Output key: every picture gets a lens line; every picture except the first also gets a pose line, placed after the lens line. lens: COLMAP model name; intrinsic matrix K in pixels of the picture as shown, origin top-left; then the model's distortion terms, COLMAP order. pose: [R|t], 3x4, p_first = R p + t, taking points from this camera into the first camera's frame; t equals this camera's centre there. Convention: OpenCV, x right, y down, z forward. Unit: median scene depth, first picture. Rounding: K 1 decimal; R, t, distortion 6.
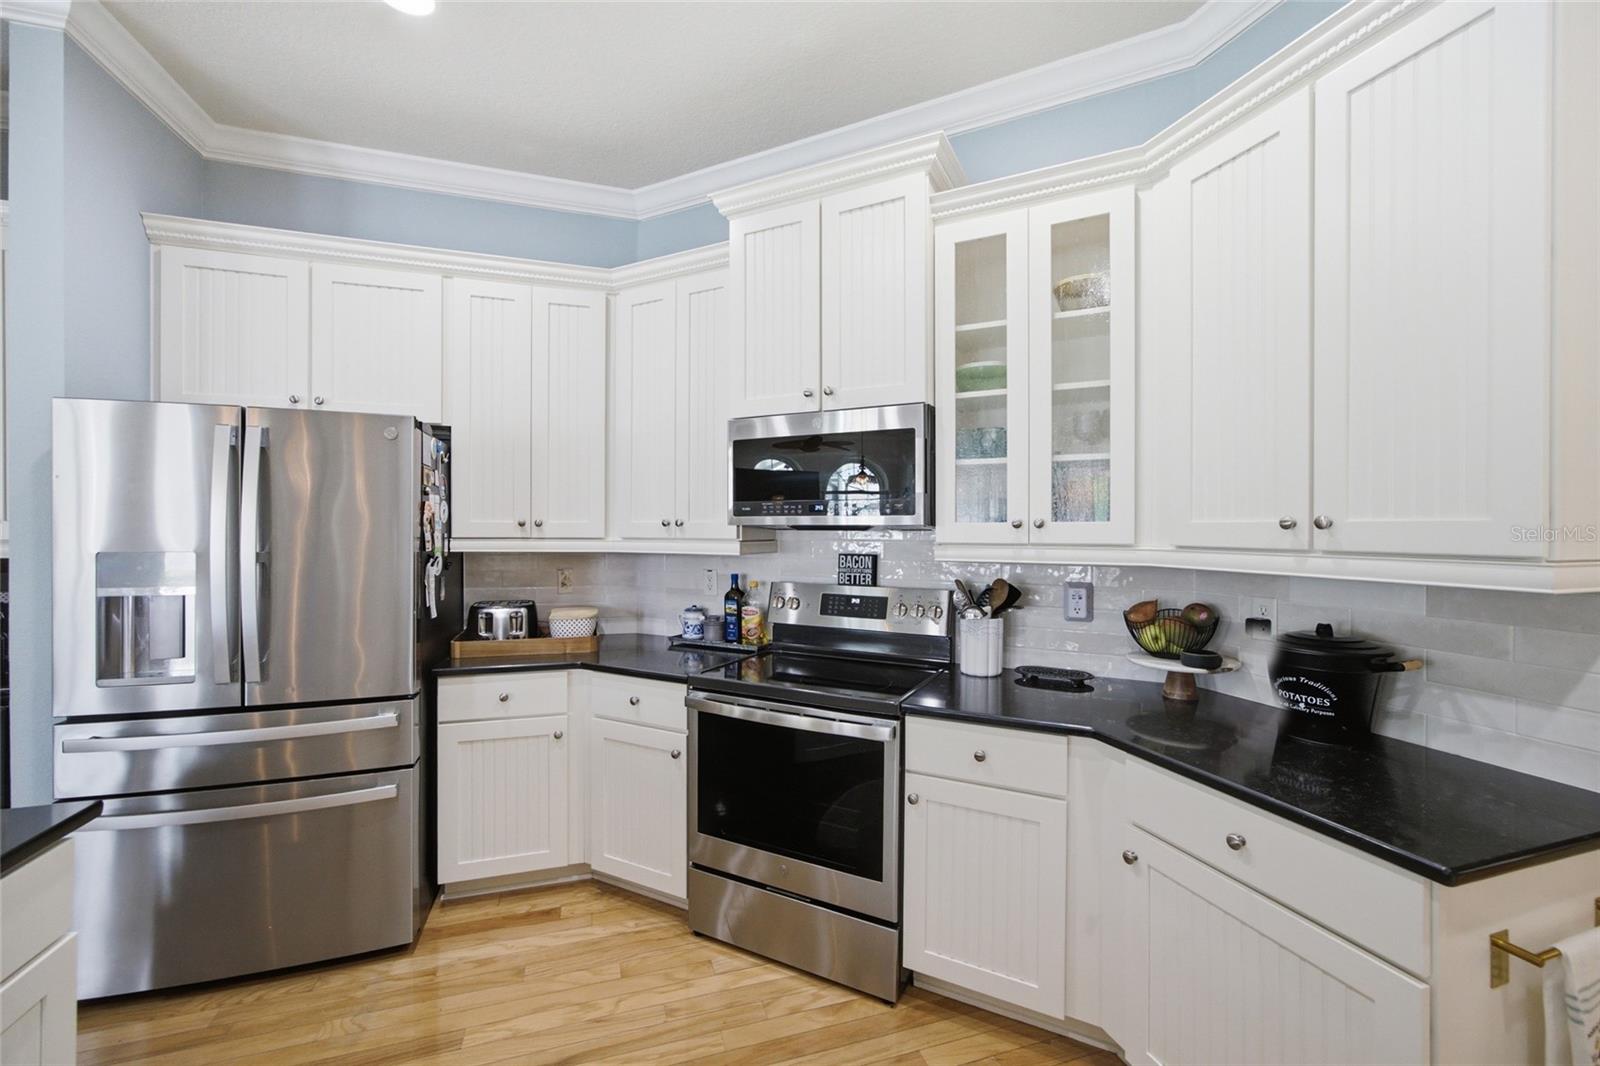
lens RADIAL K [[646.3, 0, 799.4], [0, 646.3, 536.1], [0, 0, 1]] dist [-0.002783, 0.000539]
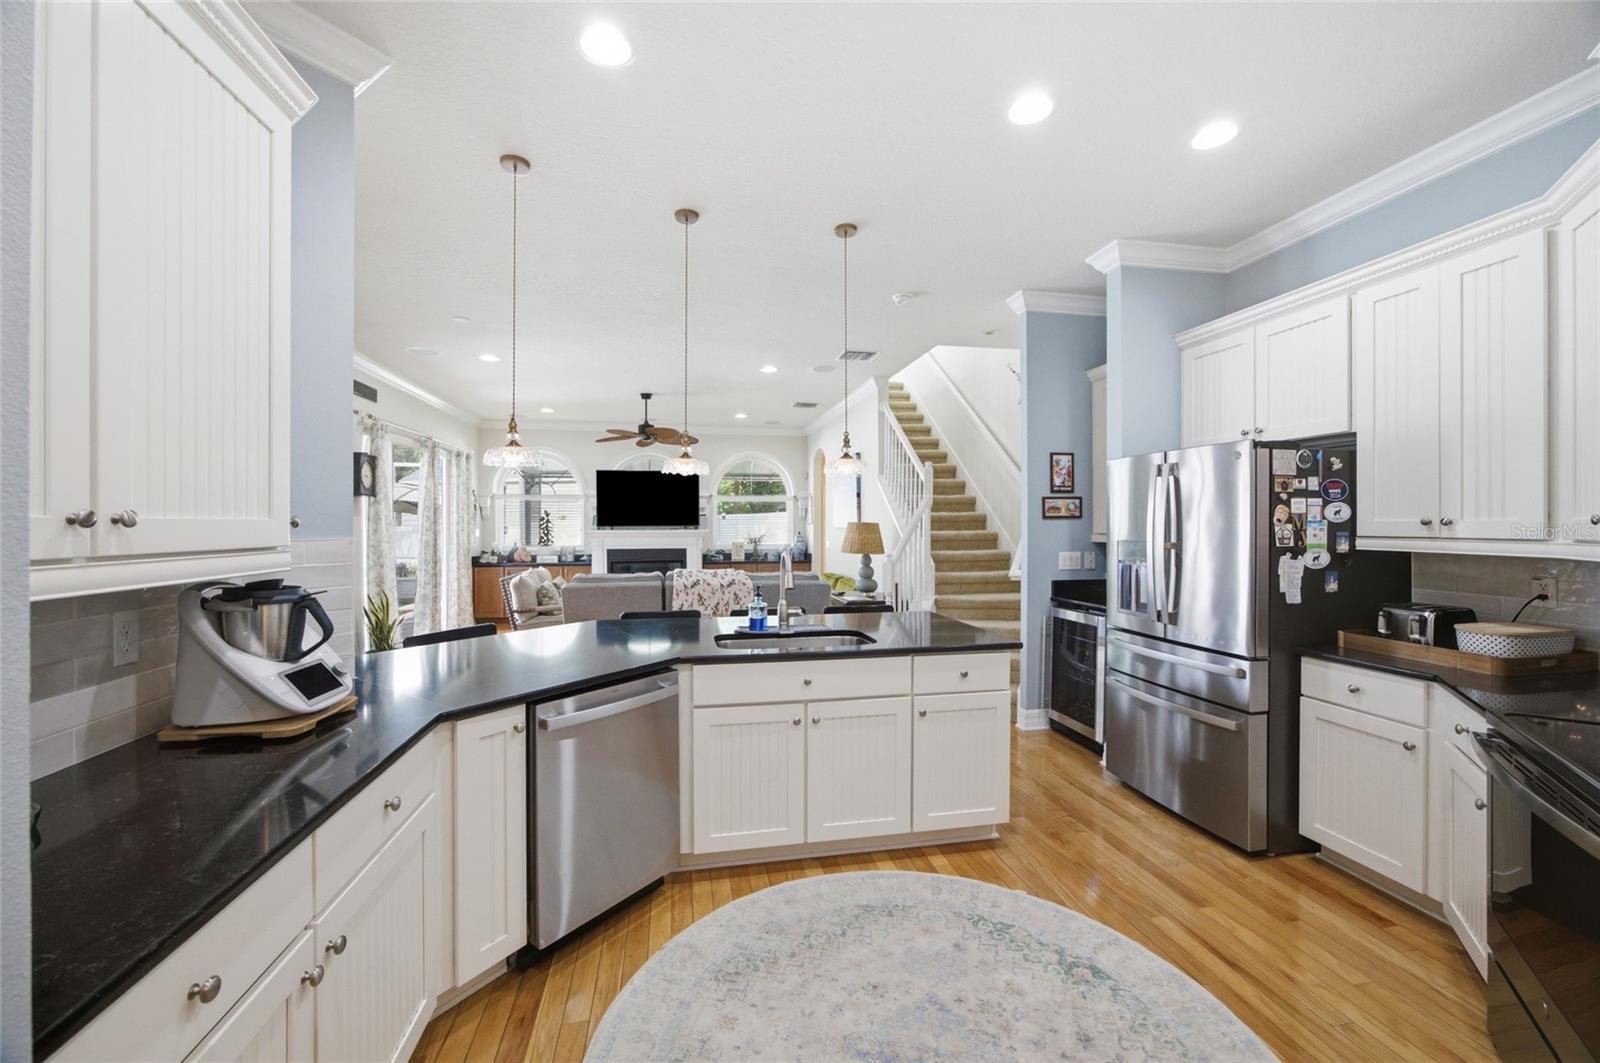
lens RADIAL K [[646.3, 0, 800.8], [0, 646.3, 527.2], [0, 0, 1]] dist [-0.002783, 0.000539]
pose [[-0.115580, -0.000785, -0.993298, 0.660353], [-0.009015, 0.999959, 0.000259, -0.004334], [0.993257, 0.008984, -0.115582, 0.224369]]
